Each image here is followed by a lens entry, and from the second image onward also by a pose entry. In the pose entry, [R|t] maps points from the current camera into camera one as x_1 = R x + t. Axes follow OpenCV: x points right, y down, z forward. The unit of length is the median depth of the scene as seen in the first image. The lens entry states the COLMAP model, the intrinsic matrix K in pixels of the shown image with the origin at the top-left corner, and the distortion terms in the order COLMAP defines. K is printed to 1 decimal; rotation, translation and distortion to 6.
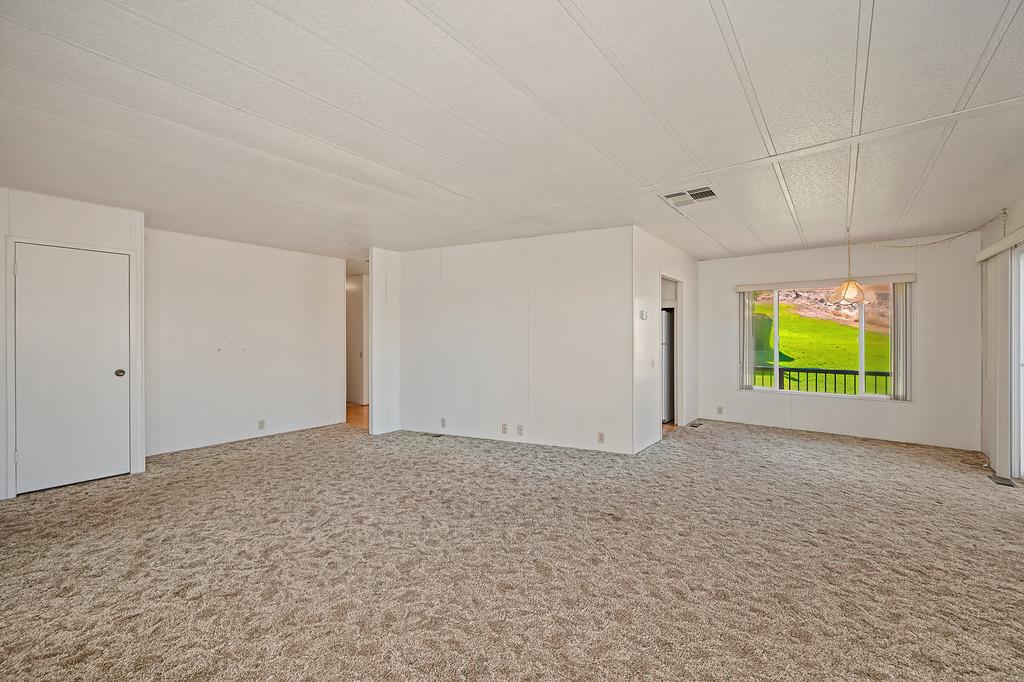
lens RADIAL K [[406.4, 0, 512.0], [0, 406.4, 341.0], [0, 0, 1]] dist [-0.000944, 0.000070]
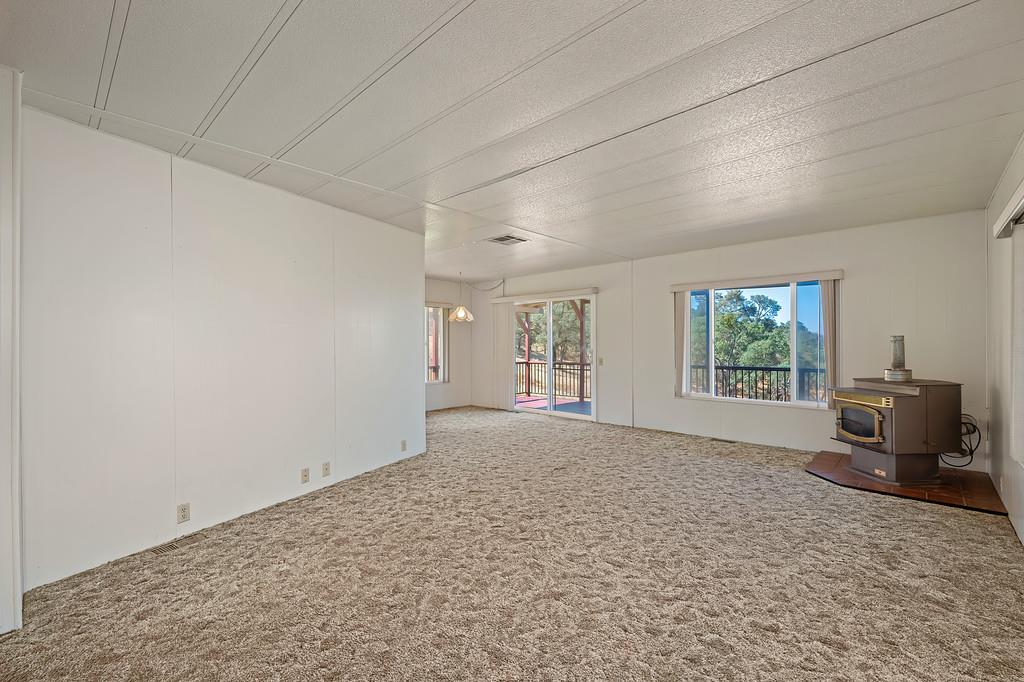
lens RADIAL K [[434.9, 0, 512.0], [0, 434.9, 341.0], [0, 0, 1]] dist [0.001868, 0.000169]
pose [[0.074772, 0.007052, 0.997176, -0.919299], [0.012093, 0.999895, -0.007978, -0.001410], [-0.997127, 0.012656, 0.074679, 0.756675]]
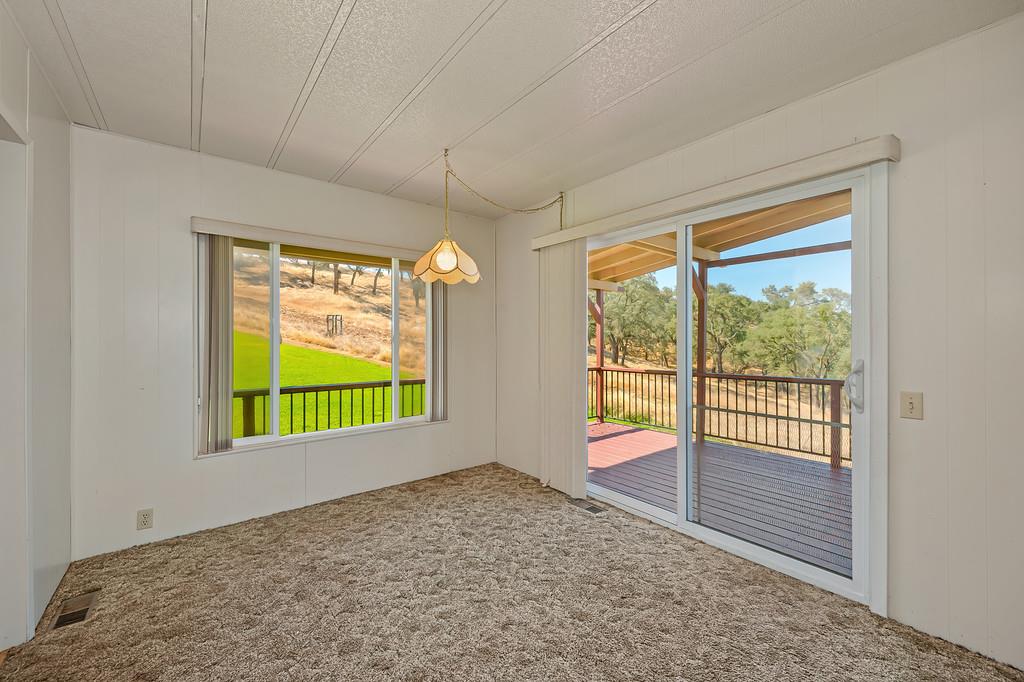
lens RADIAL K [[406.4, 0, 512.0], [0, 406.4, 341.0], [0, 0, 1]] dist [-0.000944, 0.000070]
pose [[0.216852, -0.005609, 0.976188, 0.310945], [0.009692, 0.999947, 0.003593, -0.004915], [-0.976156, 0.008682, 0.216895, 0.865962]]
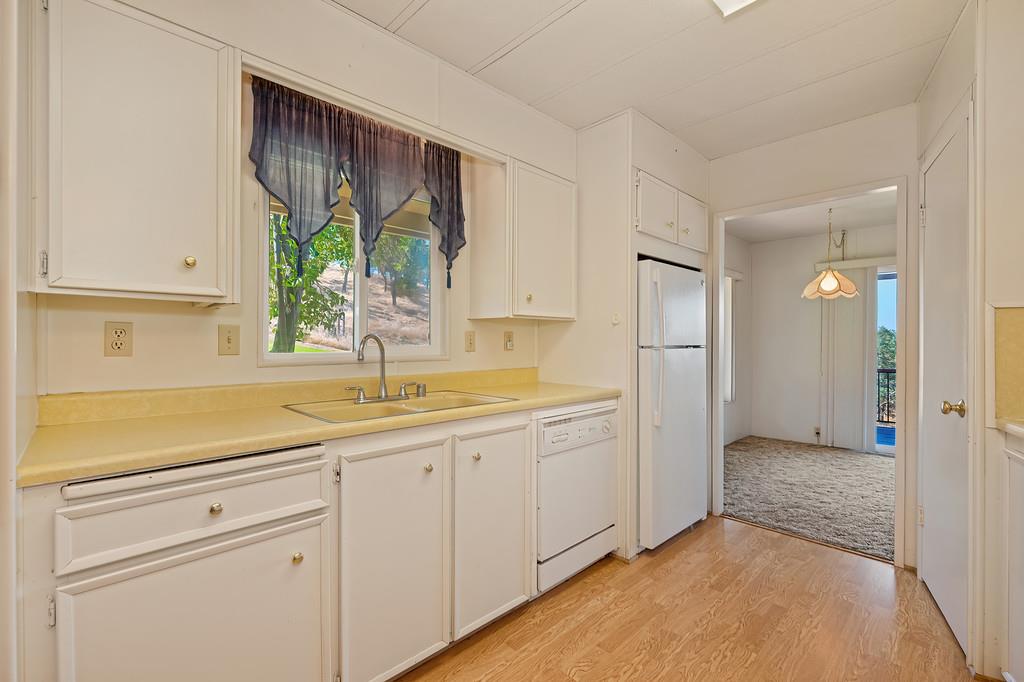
lens RADIAL K [[447.0, 0, 512.0], [0, 447.0, 341.0], [0, 0, 1]] dist [0.000434, -0.000072]
pose [[0.121381, 0.000070, 0.992606, -0.229664], [0.006246, 0.999980, -0.000834, -0.000093], [-0.992586, 0.006301, 0.121378, 1.742822]]
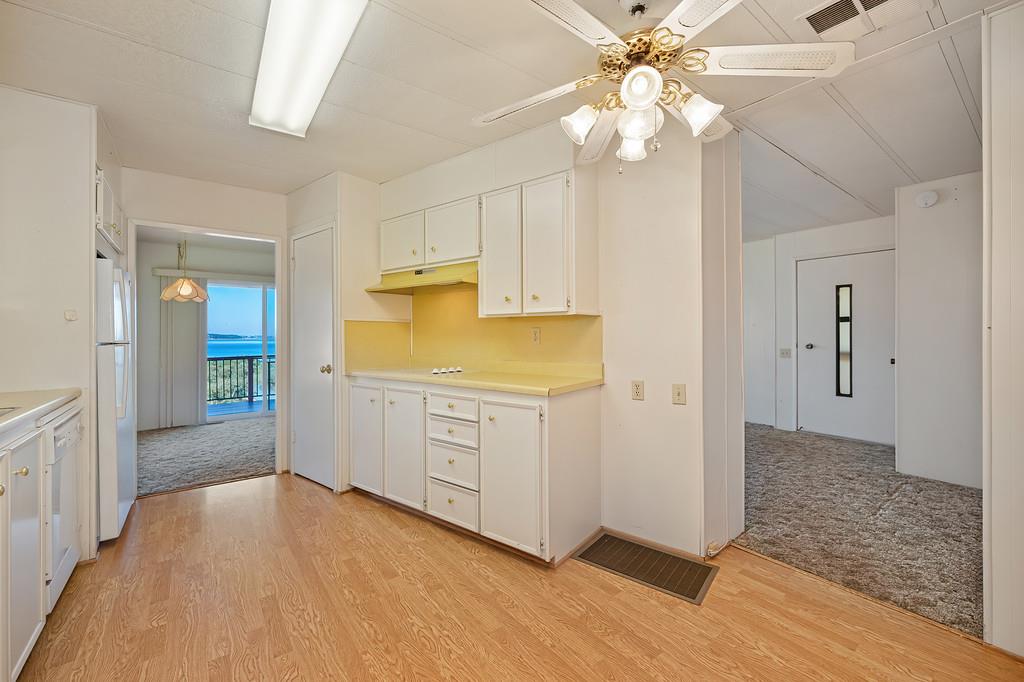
lens RADIAL K [[416.1, 0, 515.6], [0, 416.1, 333.3], [0, 0, 1]] dist [0.000937, 0.000103]
pose [[-0.973147, 0.007562, 0.230061, -0.293703], [0.008830, 0.999951, 0.004481, -0.003206], [-0.230016, 0.006392, -0.973166, 2.085998]]
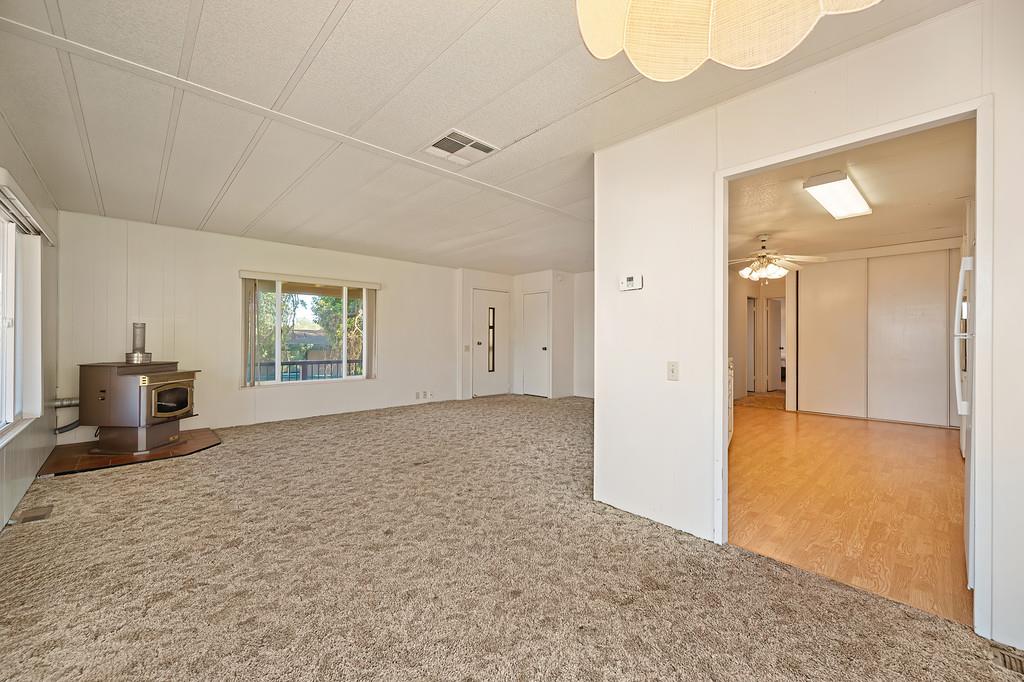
lens RADIAL K [[406.4, 0, 512.0], [0, 406.4, 341.0], [0, 0, 1]] dist [-0.000944, 0.000070]
pose [[-0.132803, 0.009820, -0.991094, 1.083860], [-0.008598, 0.999902, 0.011060, 0.015601], [0.991105, 0.009991, -0.132705, 1.053879]]
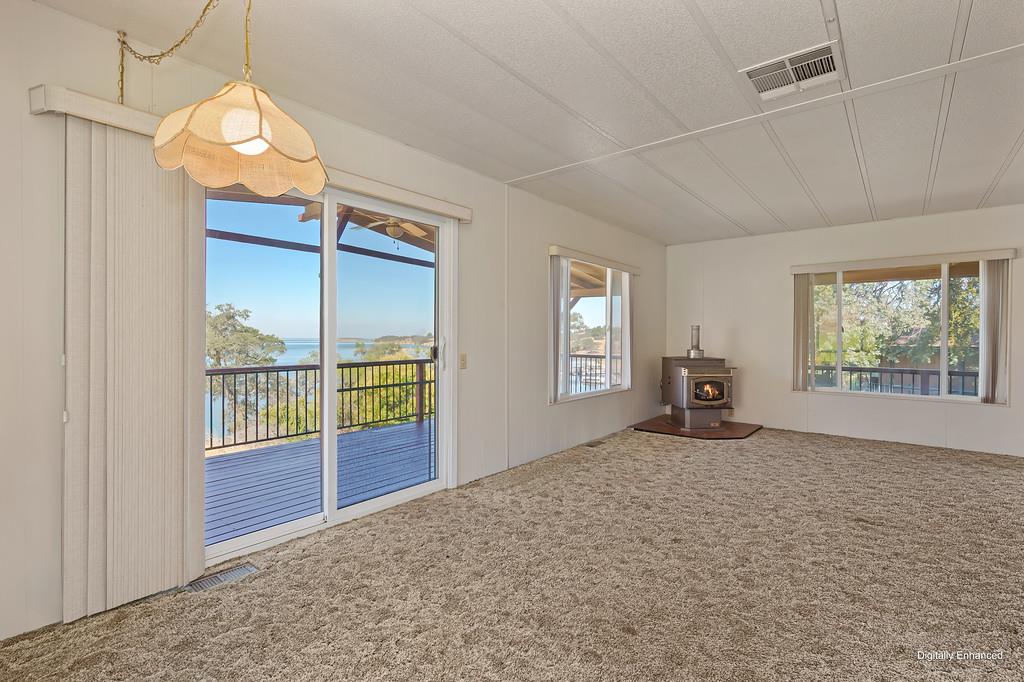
lens RADIAL K [[470.7, 0, 512.0], [0, 470.7, 341.0], [0, 0, 1]] dist [0.000148, -0.000022]
pose [[-0.999923, -0.000631, 0.012404, 0.732144], [-0.000423, 0.999860, 0.016700, 0.013819], [-0.012413, 0.016694, -0.999784, 1.468842]]
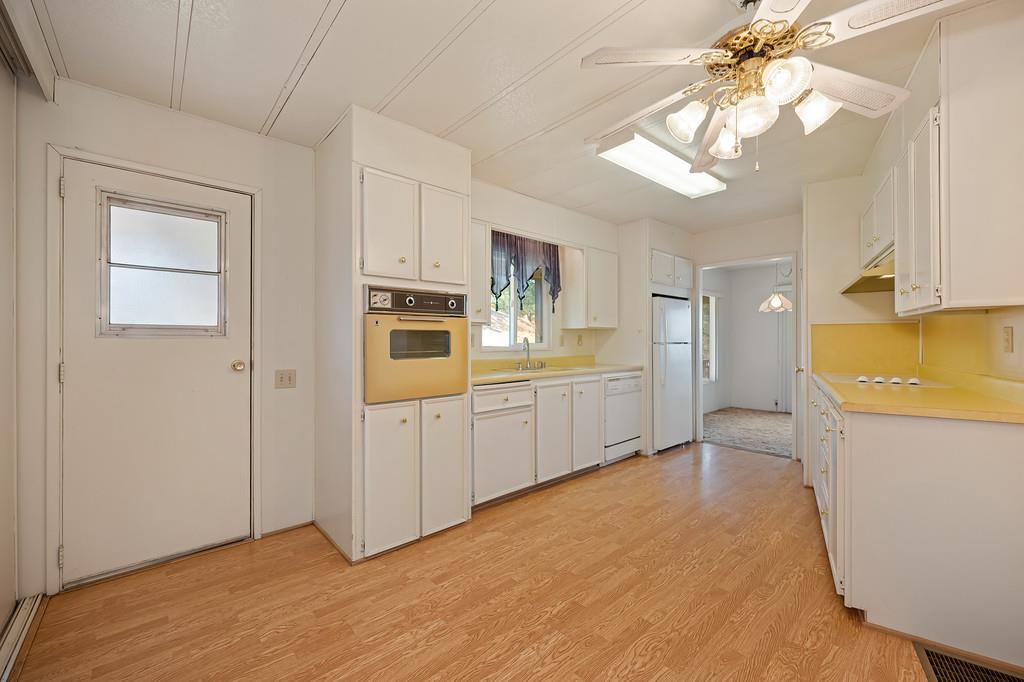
lens RADIAL K [[406.4, 0, 512.0], [0, 406.4, 341.0], [0, 0, 1]] dist [-0.000944, 0.000070]
pose [[0.164712, 0.000798, 0.986341, -0.714090], [0.010825, 0.999938, -0.002616, 0.001826], [-0.986282, 0.011108, 0.164693, 1.834353]]
